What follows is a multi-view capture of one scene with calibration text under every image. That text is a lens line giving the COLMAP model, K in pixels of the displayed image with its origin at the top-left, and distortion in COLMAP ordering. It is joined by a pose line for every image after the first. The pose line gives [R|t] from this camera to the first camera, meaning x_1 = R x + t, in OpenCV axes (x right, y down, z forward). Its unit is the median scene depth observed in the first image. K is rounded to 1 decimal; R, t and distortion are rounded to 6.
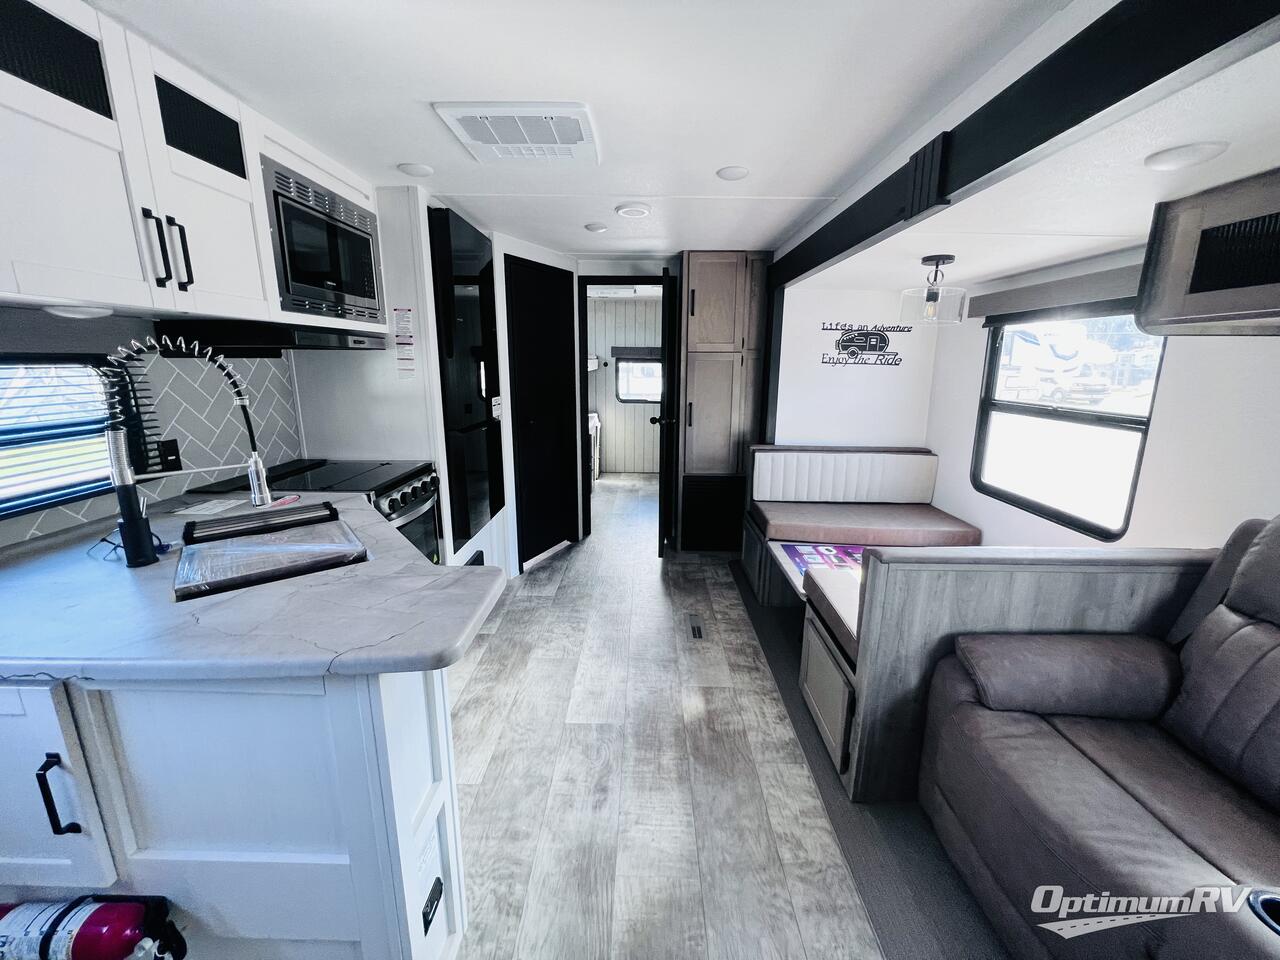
lens RADIAL K [[512.0, 0, 644.6], [0, 512.0, 473.0], [0, 0, 1]] dist [-0.002611, -0.000356]
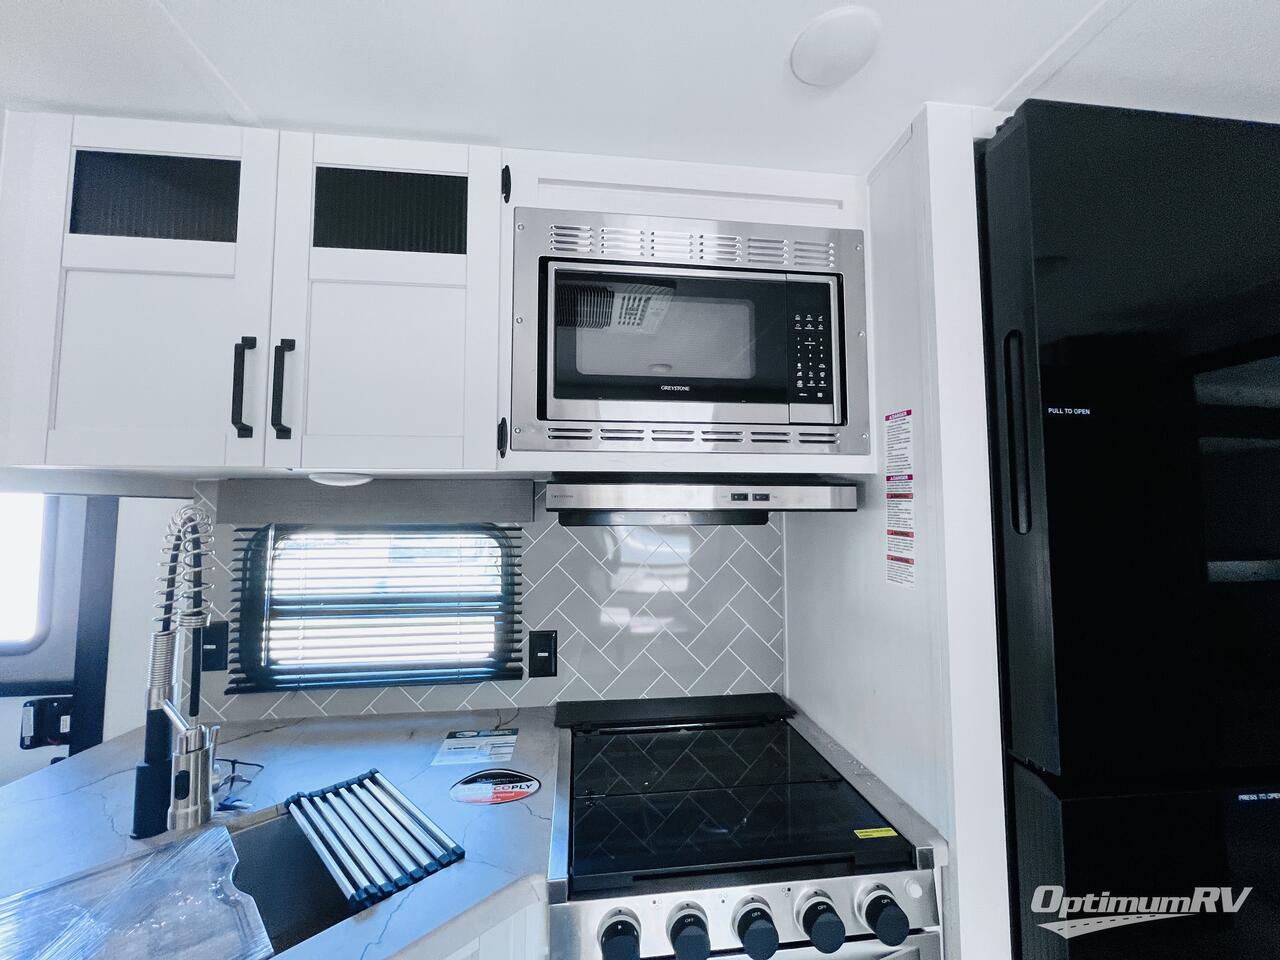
lens RADIAL K [[512.0, 0, 637.9], [0, 512.0, 478.7], [0, 0, 1]] dist [-0.002611, -0.000356]
pose [[0.121129, -0.073752, -0.989893, -0.125115], [-0.210186, 0.972718, -0.098192, -0.234883], [0.970129, 0.219956, 0.102323, 0.972577]]
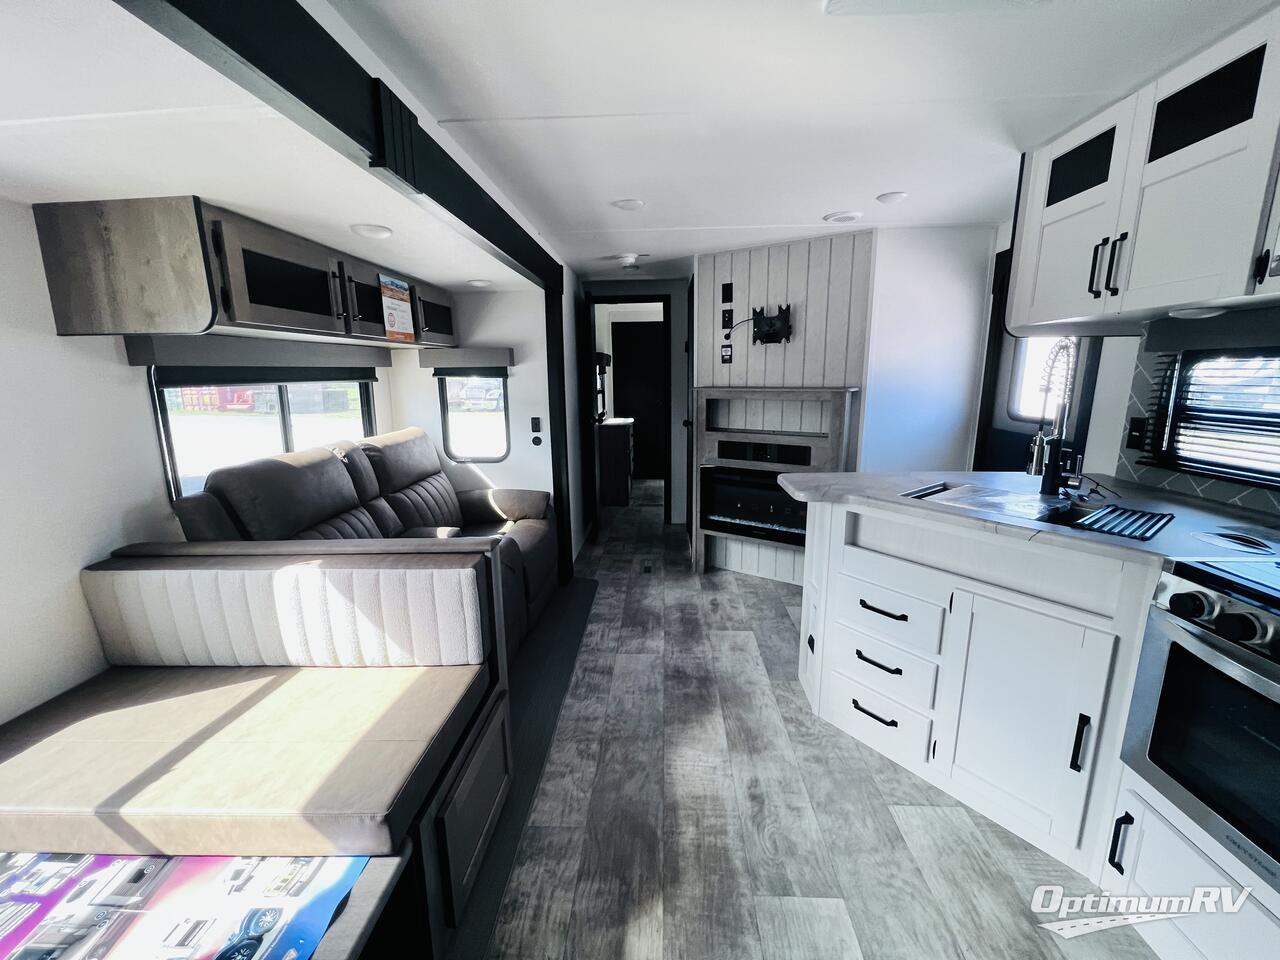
lens RADIAL K [[512.0, 0, 635.6], [0, 512.0, 476.7], [0, 0, 1]] dist [-0.002611, -0.000356]
pose [[-0.998604, -0.003583, 0.052707, 0.092088], [0.018015, 0.914797, 0.403513, -0.326320], [-0.049662, 0.403899, -0.913455, 1.596111]]
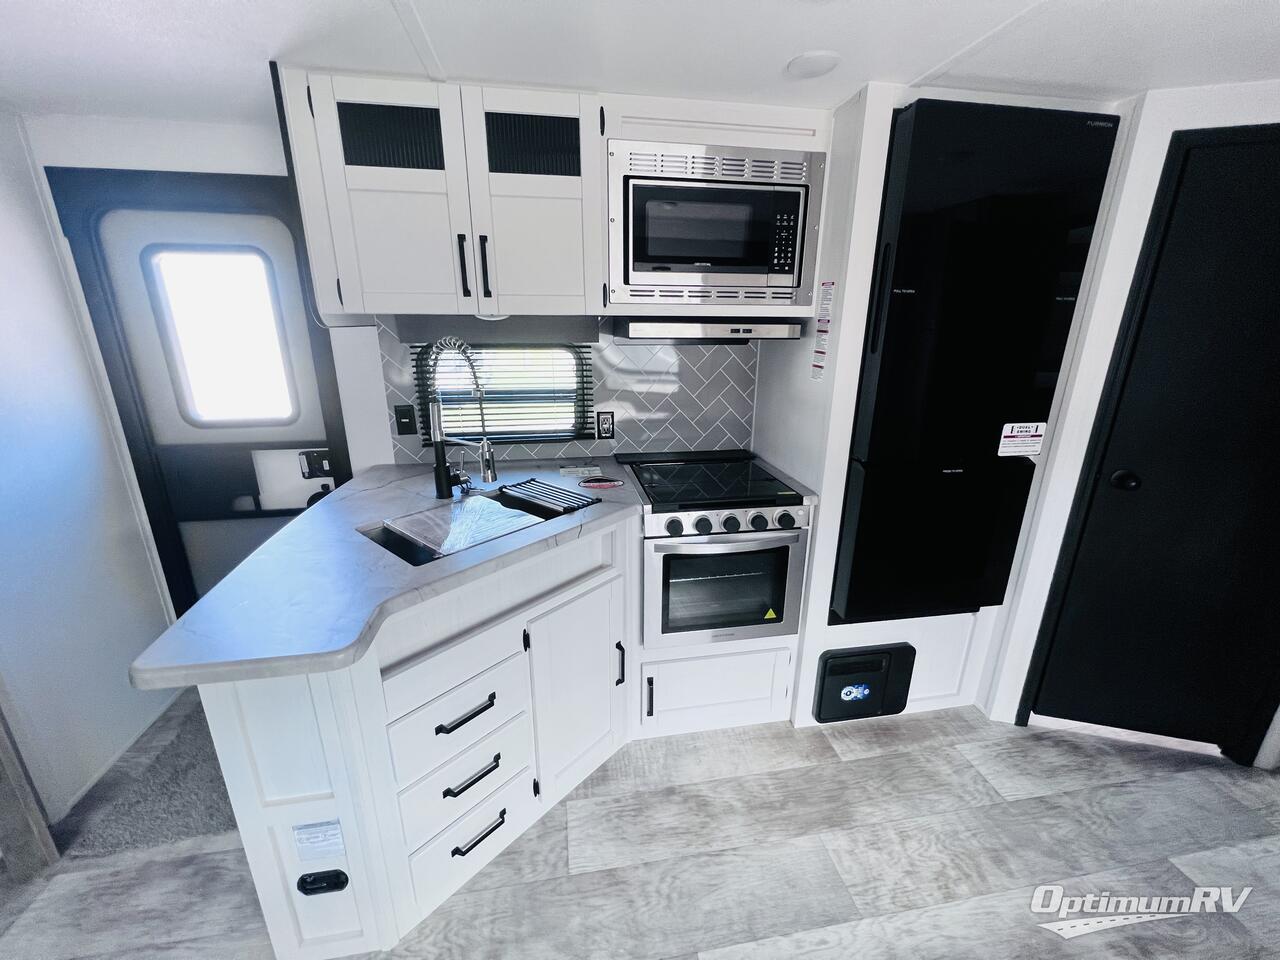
lens RADIAL K [[512.0, 0, 639.8], [0, 512.0, 475.2], [0, 0, 1]] dist [-0.002611, -0.000356]
pose [[0.172309, 0.276793, -0.945355, 0.296832], [-0.215557, 0.947044, 0.237998, -0.225099], [0.961169, 0.162768, 0.222849, 0.796754]]
